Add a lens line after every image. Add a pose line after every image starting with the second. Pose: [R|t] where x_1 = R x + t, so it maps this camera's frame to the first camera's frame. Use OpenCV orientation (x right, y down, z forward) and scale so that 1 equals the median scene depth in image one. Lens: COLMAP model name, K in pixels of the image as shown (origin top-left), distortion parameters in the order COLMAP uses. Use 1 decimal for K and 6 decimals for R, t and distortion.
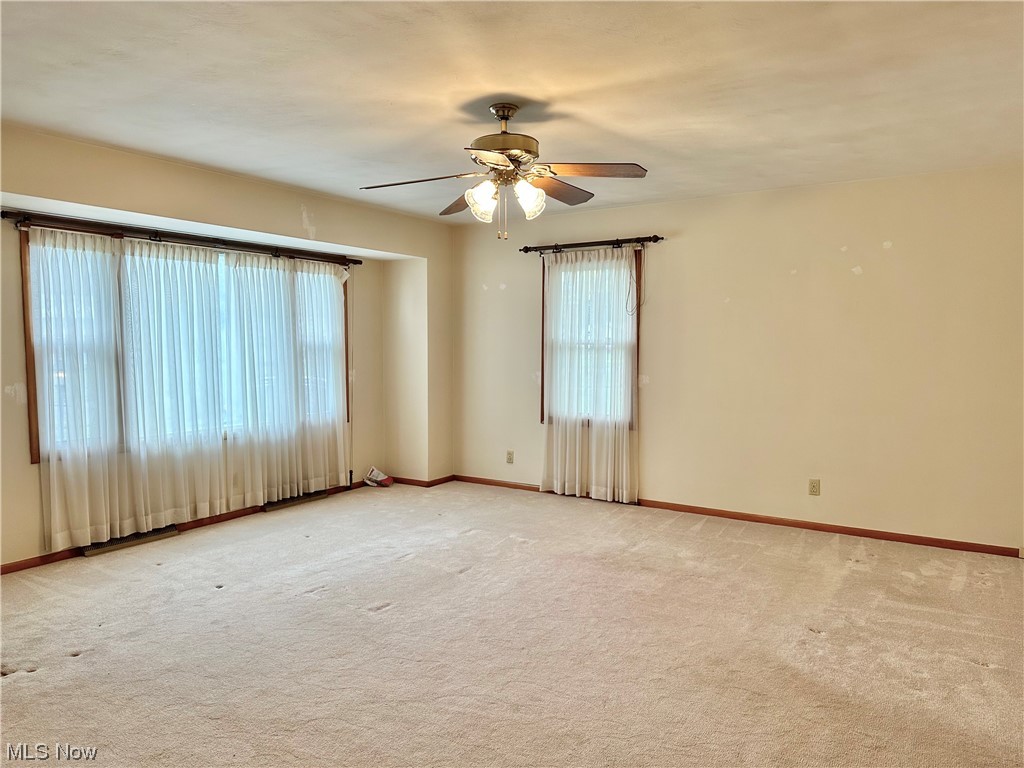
lens RADIAL K [[711.2, 0, 501.5], [0, 711.2, 381.8], [0, 0, 1]] dist [0.053999, -0.045681]
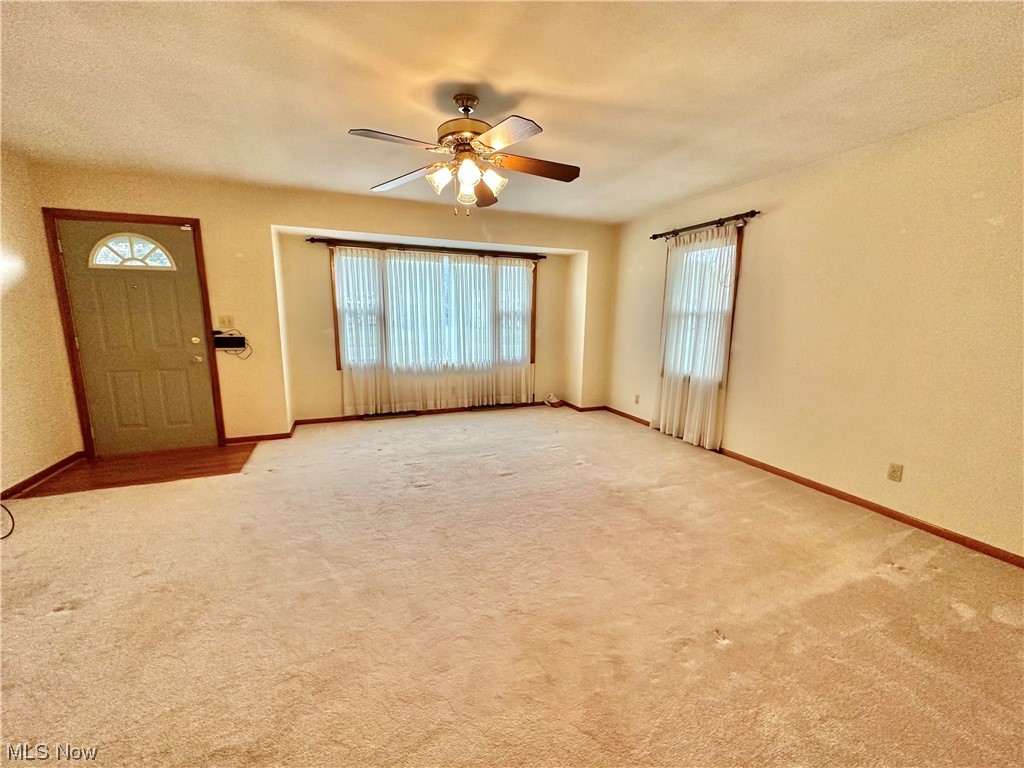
lens RADIAL K [[407.4, 0, 507.3], [0, 407.4, 379.0], [0, 0, 1]] dist [-0.000711, 0.000185]
pose [[0.821047, 0.100795, -0.561891, 0.281796], [-0.046382, 0.992813, 0.110321, -0.004683], [0.568973, -0.064517, 0.819822, 0.276433]]
